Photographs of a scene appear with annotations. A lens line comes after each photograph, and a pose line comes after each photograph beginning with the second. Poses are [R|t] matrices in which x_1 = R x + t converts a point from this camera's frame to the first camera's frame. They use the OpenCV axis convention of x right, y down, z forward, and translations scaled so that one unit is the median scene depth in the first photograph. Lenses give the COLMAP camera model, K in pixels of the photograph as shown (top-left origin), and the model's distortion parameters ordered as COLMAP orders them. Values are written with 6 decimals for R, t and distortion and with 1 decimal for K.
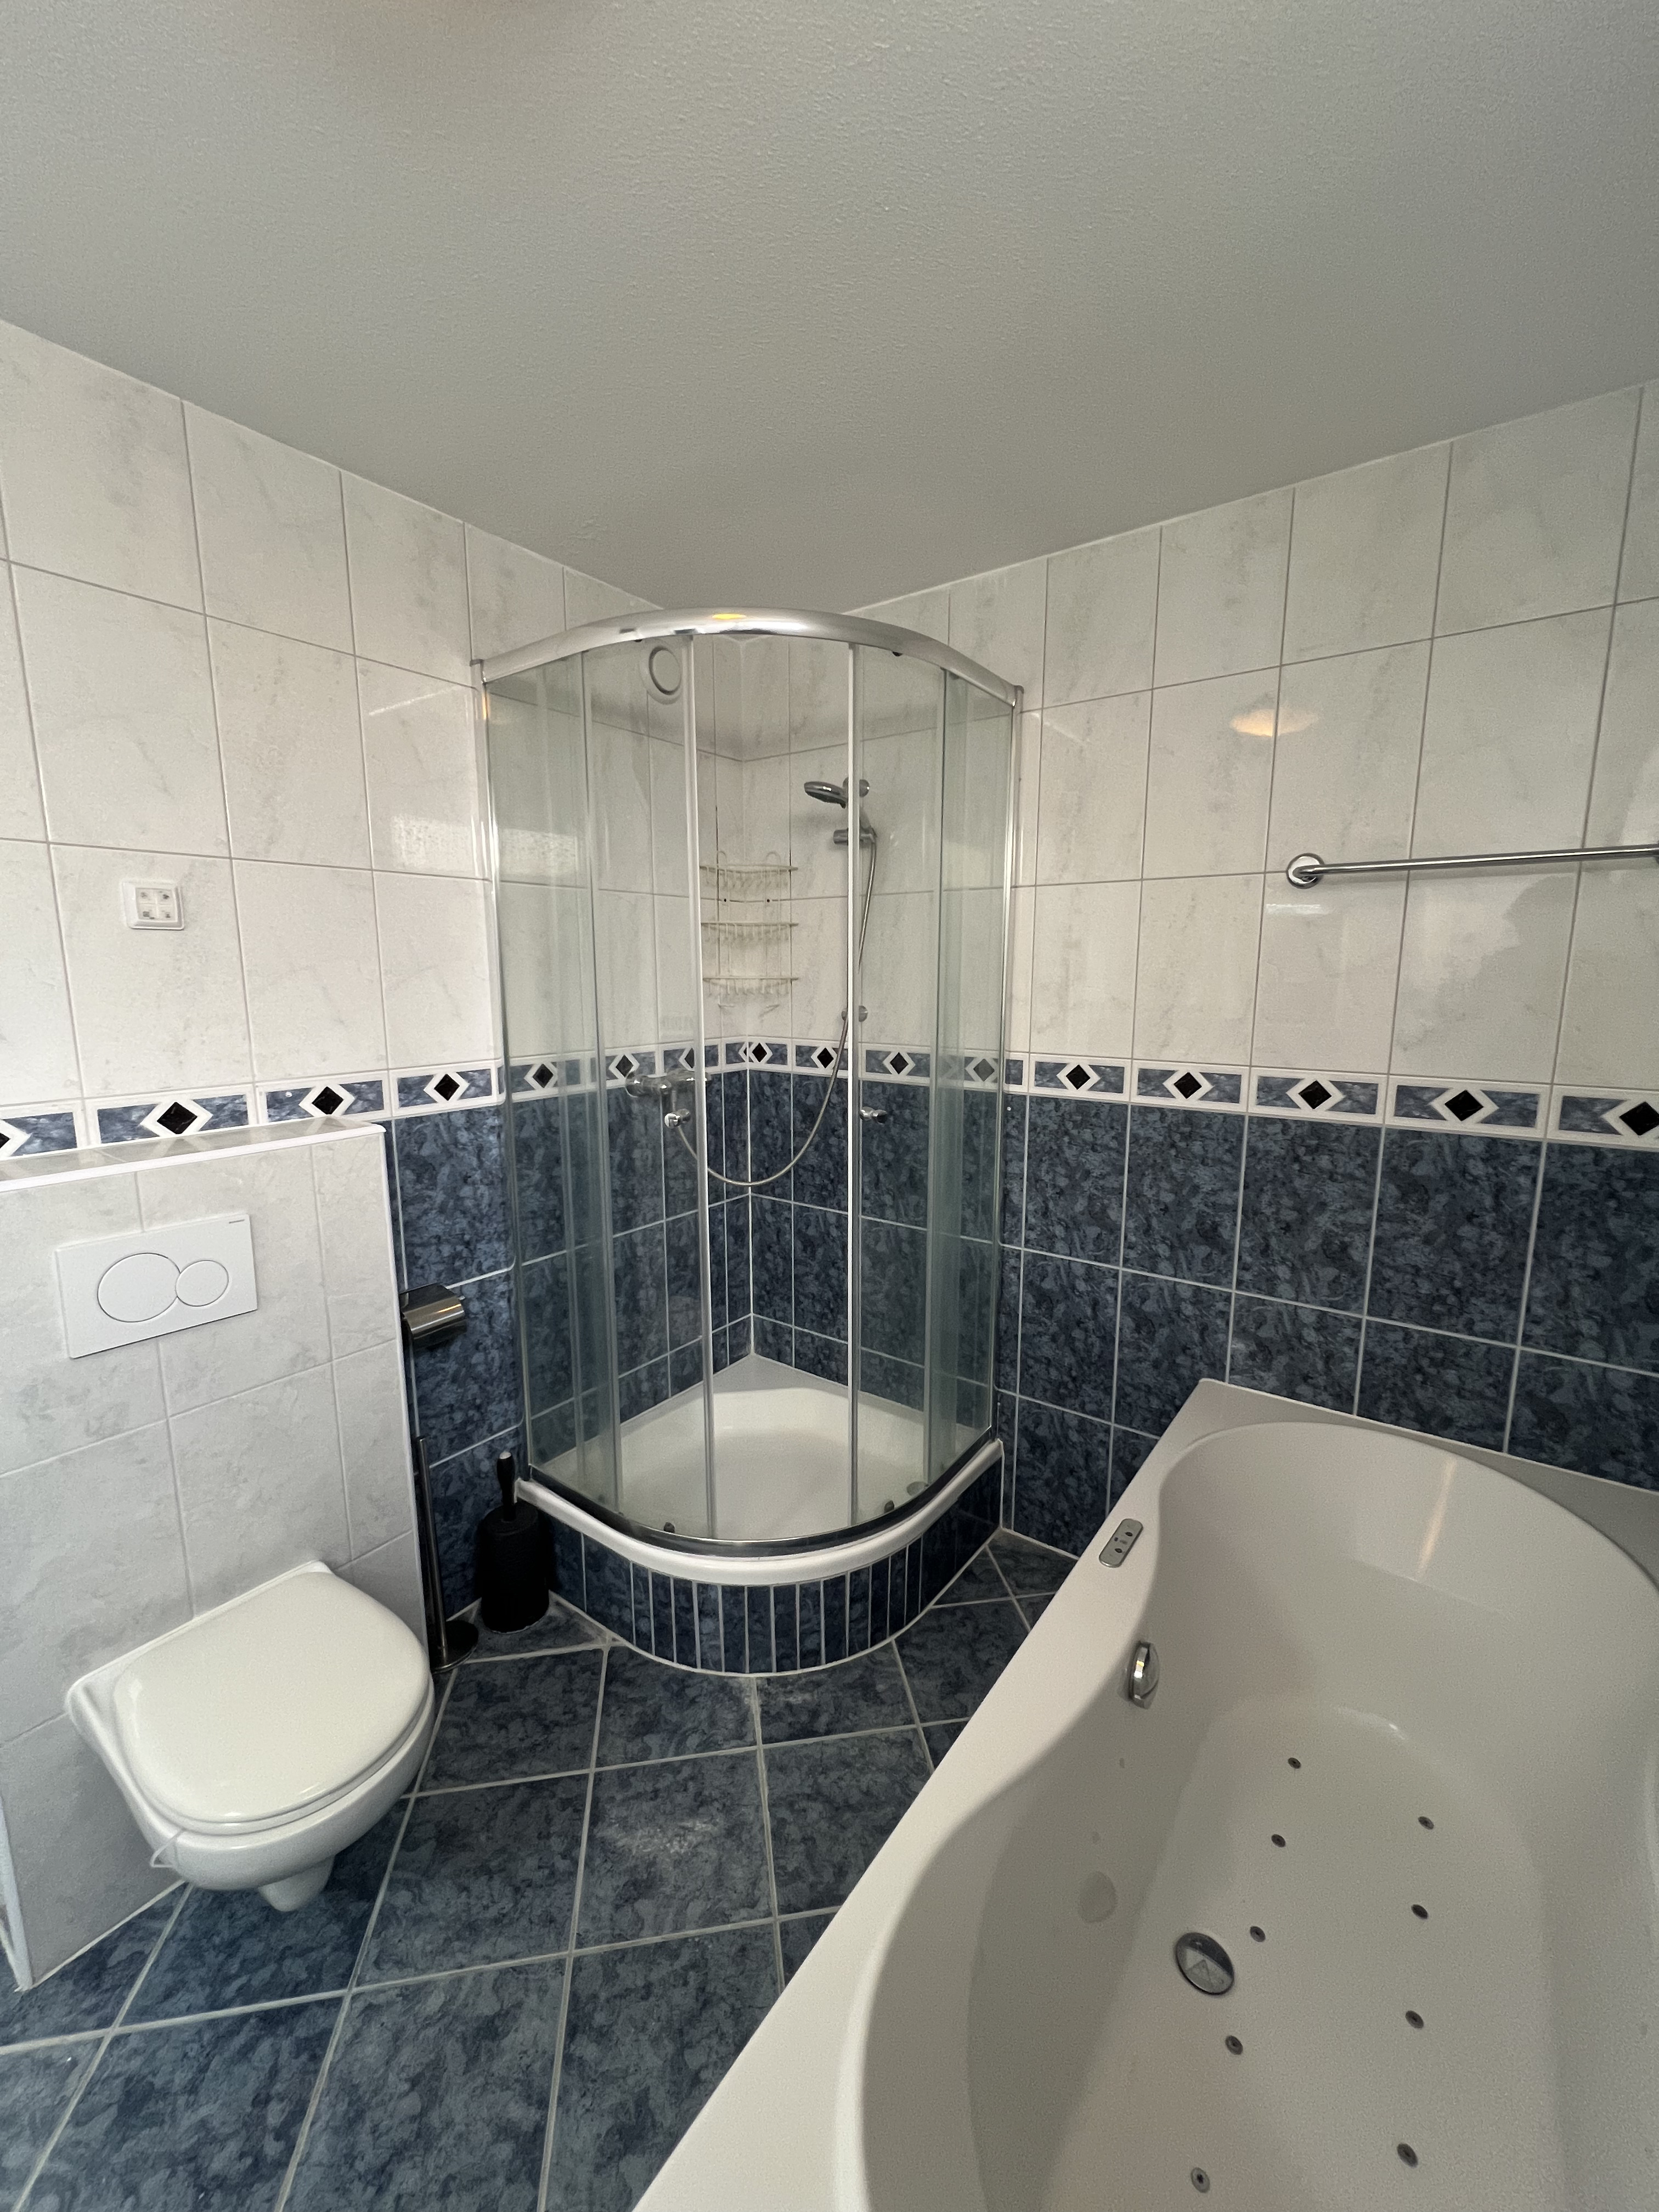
lens RADIAL K [[873.3, 0, 833.6], [0, 873.3, 1109.9], [0, 0, 1]] dist [-0.009243, 0.000012]
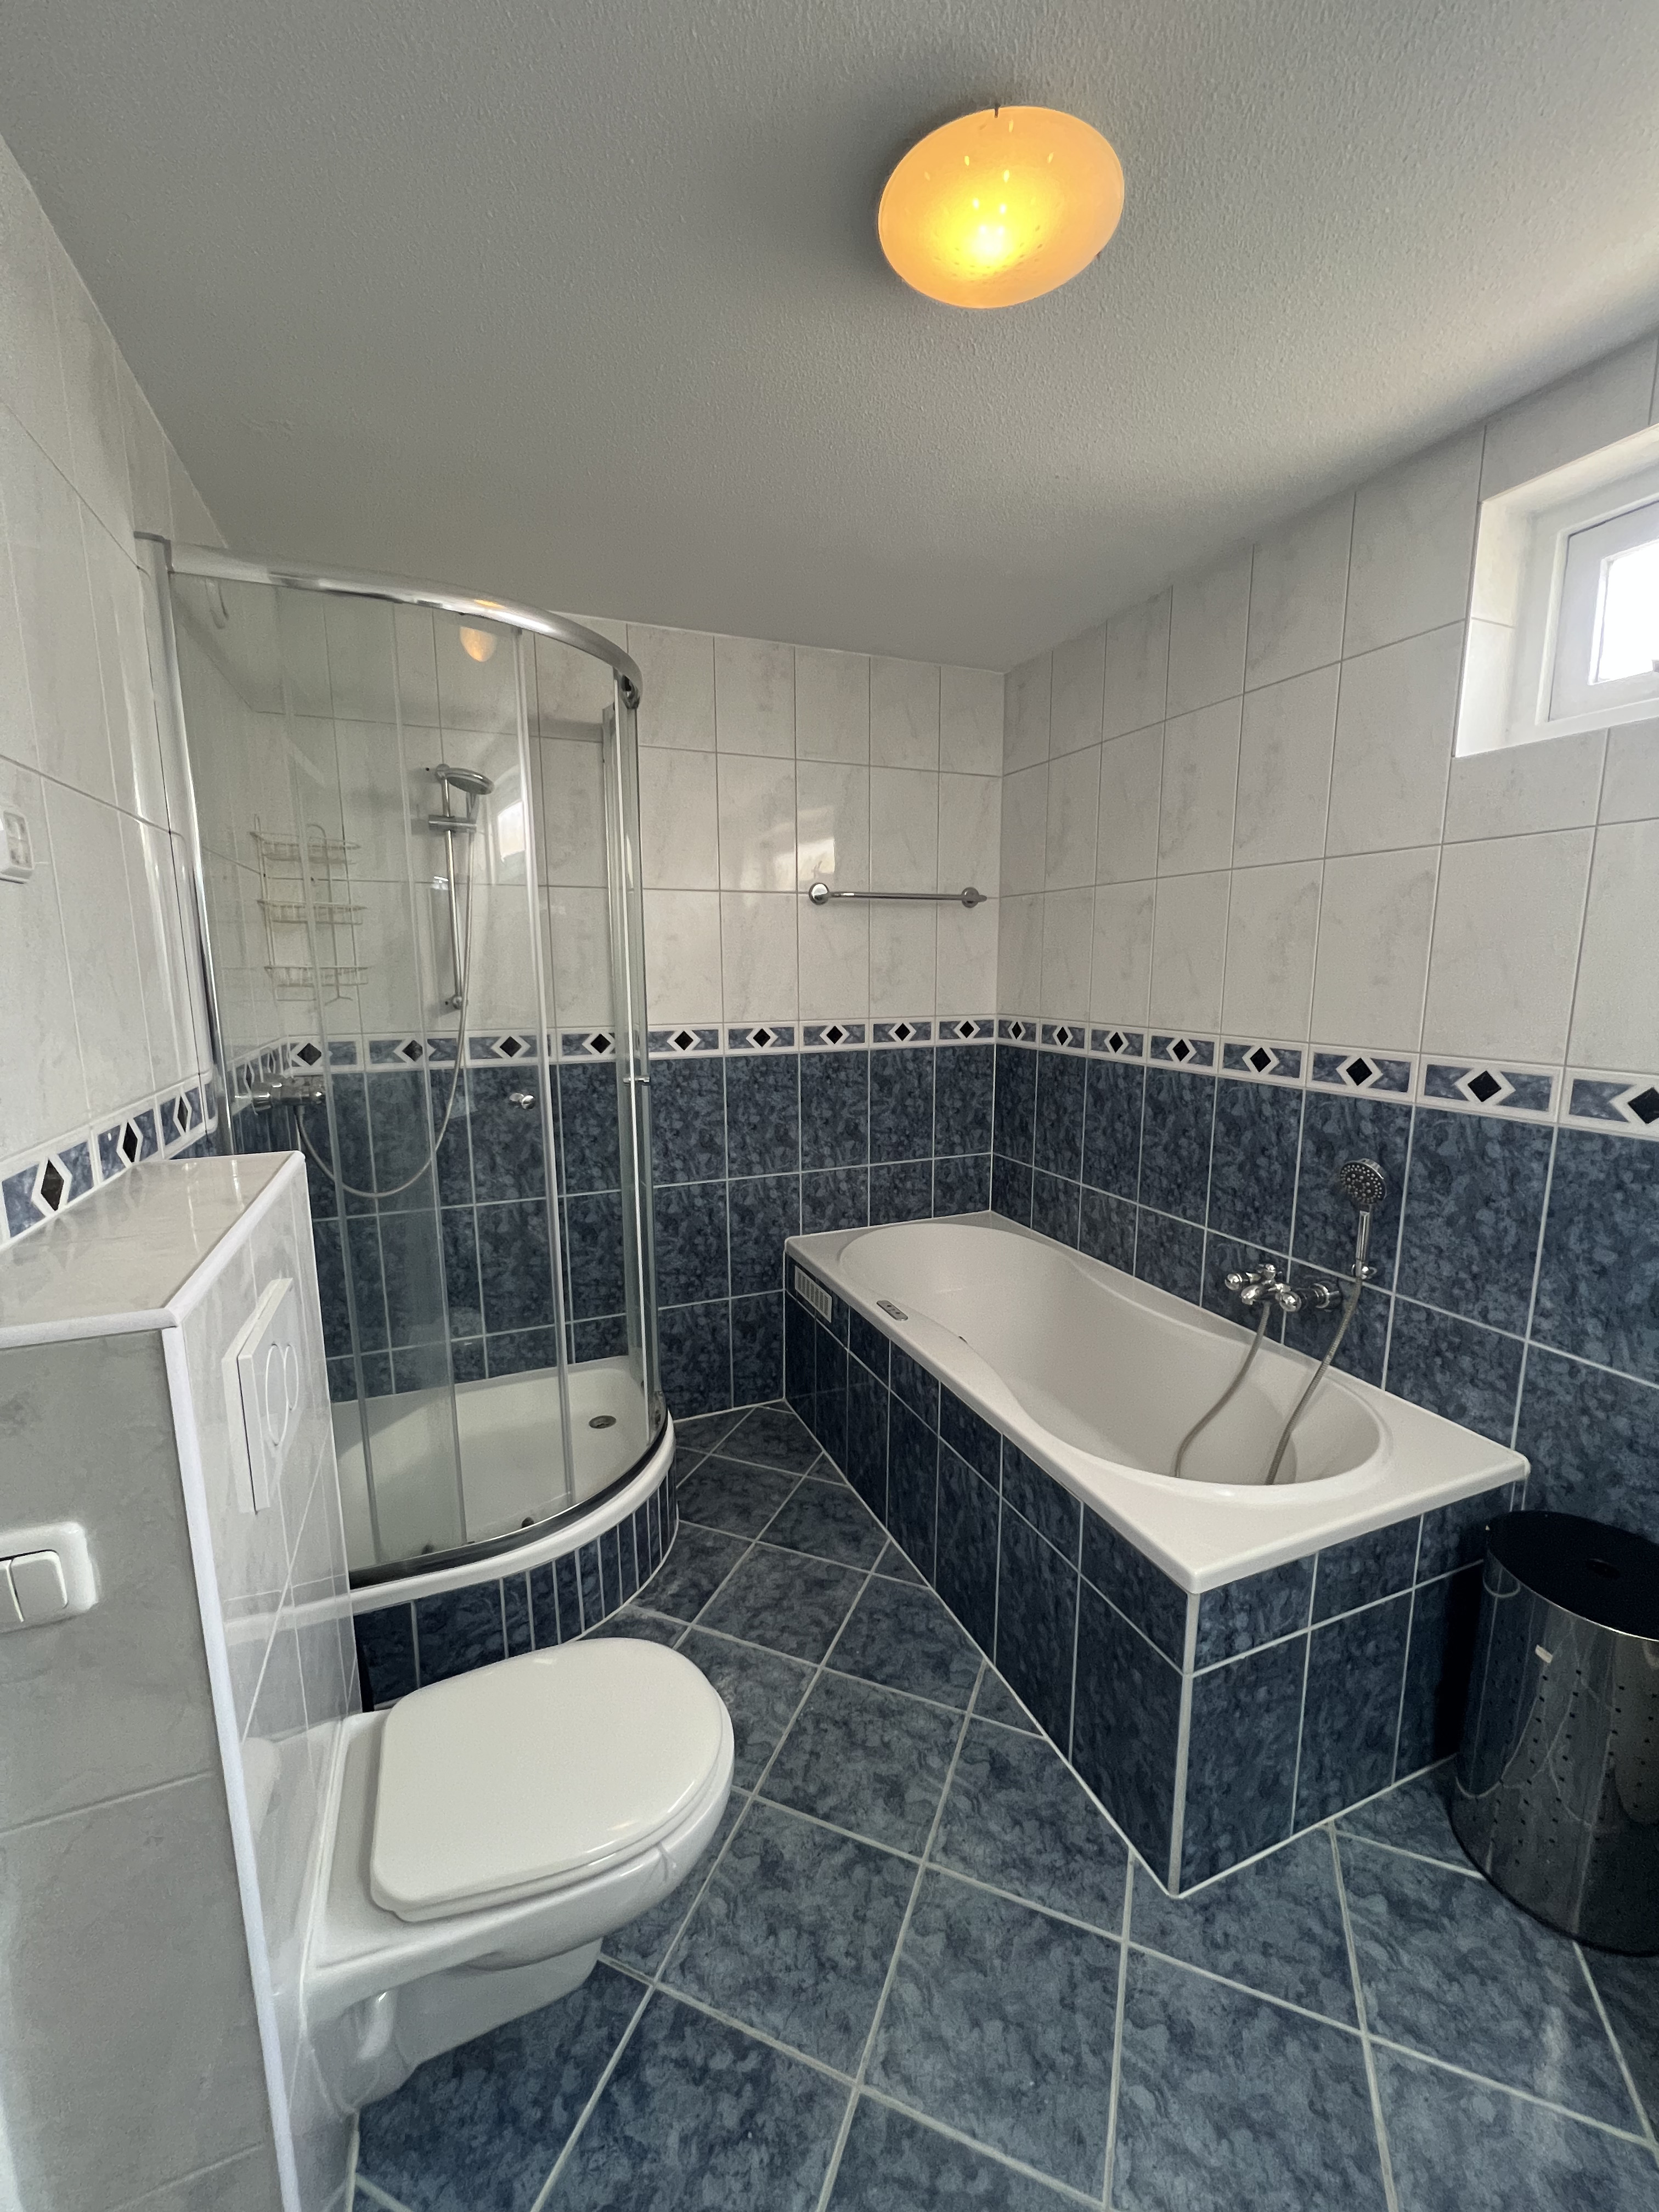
lens RADIAL K [[884.5, 0, 828.6], [0, 884.5, 1103.9], [0, 0, 1]] dist [0.001451, 0.000362]
pose [[0.527422, -0.140790, 0.837857, -0.806749], [0.141546, 0.986953, 0.076742, -0.017700], [-0.837730, 0.078120, 0.540469, 0.140088]]
